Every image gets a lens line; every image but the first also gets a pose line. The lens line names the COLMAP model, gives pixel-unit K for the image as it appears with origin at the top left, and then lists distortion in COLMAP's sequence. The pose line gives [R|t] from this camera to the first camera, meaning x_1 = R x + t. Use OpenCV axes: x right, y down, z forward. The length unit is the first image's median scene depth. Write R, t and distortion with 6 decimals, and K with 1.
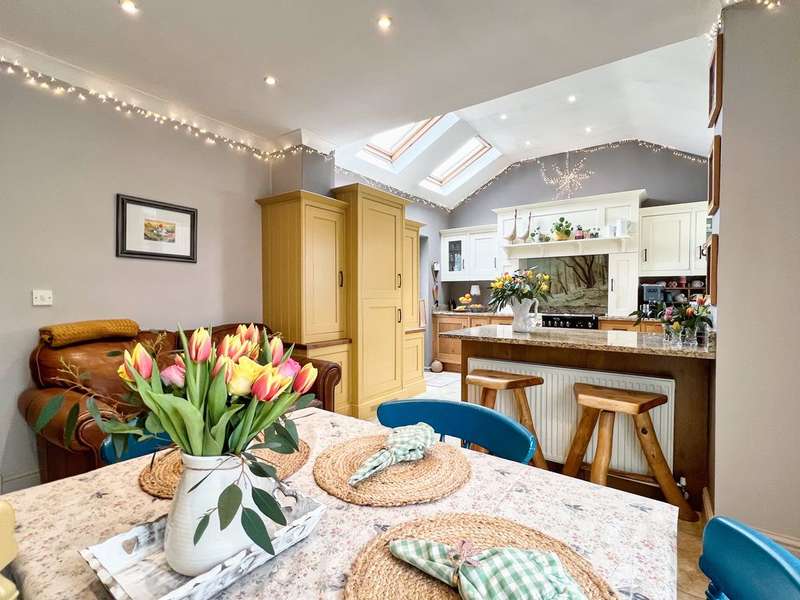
lens RADIAL K [[383.7, 0, 398.7], [0, 383.7, 301.7], [0, 0, 1]] dist [-0.000340, -0.000331]
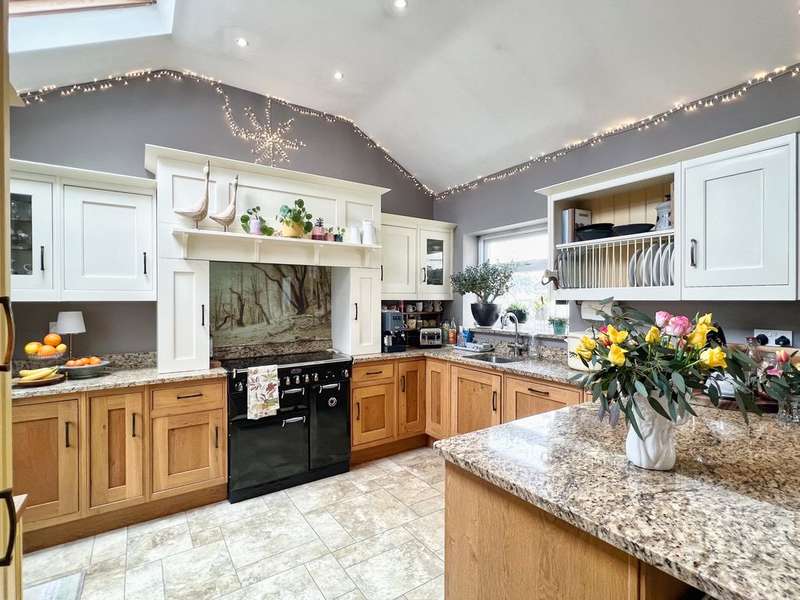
lens RADIAL K [[388.6, 0, 399.8], [0, 388.6, 302.2], [0, 0, 1]] dist [-0.000812, -0.000271]
pose [[0.351644, -0.005601, 0.936117, -0.087952], [0.021881, 0.999758, -0.002238, -0.055064], [-0.935878, 0.021270, 0.351681, 0.645342]]
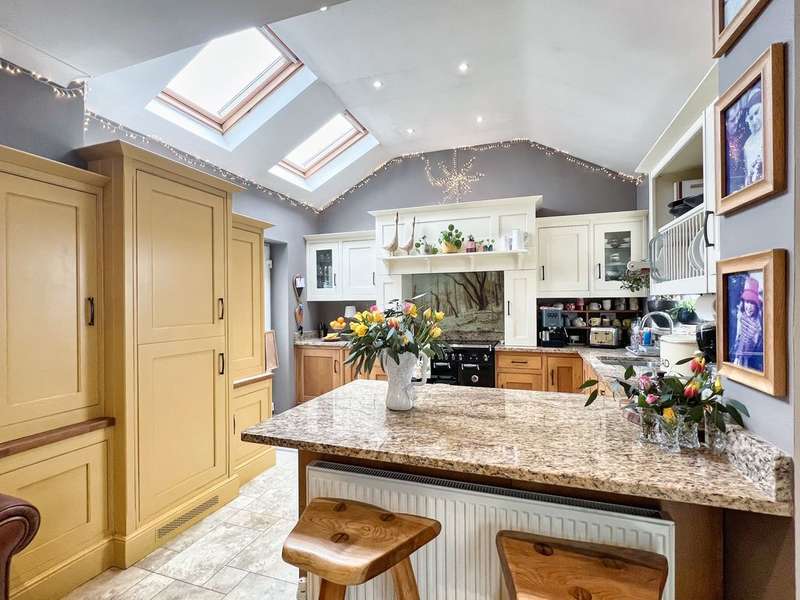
lens RADIAL K [[383.7, 0, 398.7], [0, 383.7, 301.7], [0, 0, 1]] dist [-0.000340, -0.000331]
pose [[0.960141, -0.007617, 0.279413, 0.091341], [0.014578, 0.999633, -0.022843, -0.040324], [-0.279136, 0.026006, 0.959899, 0.257577]]
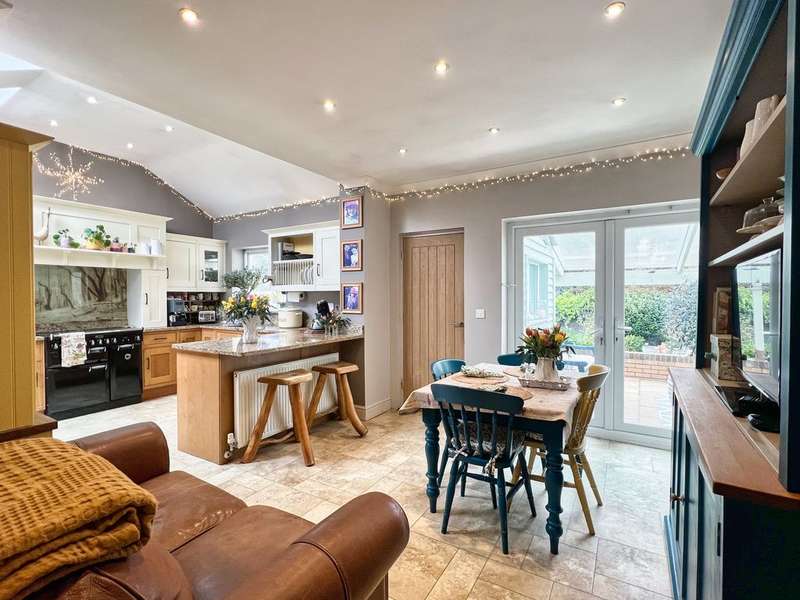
lens RADIAL K [[383.7, 0, 398.7], [0, 383.7, 301.7], [0, 0, 1]] dist [-0.000340, -0.000331]
pose [[-0.072415, -0.017494, 0.997221, -0.544772], [0.023761, 0.999532, 0.019260, -0.038090], [-0.997092, 0.025089, -0.071966, 0.360378]]
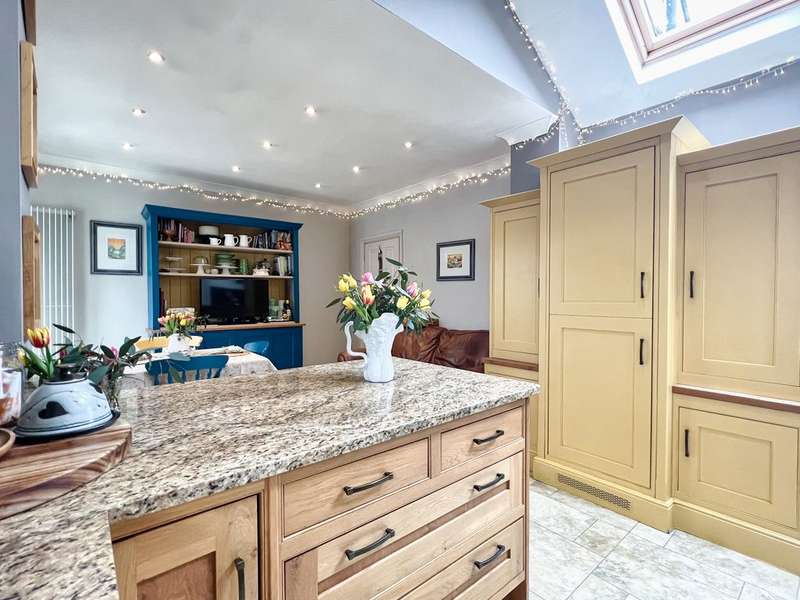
lens RADIAL K [[383.7, 0, 398.7], [0, 383.7, 301.7], [0, 0, 1]] dist [-0.000340, -0.000331]
pose [[-0.252190, 0.010200, -0.967624, 0.505576], [-0.023475, 0.999586, 0.016655, -0.027683], [0.967393, 0.026916, -0.251847, 0.687521]]
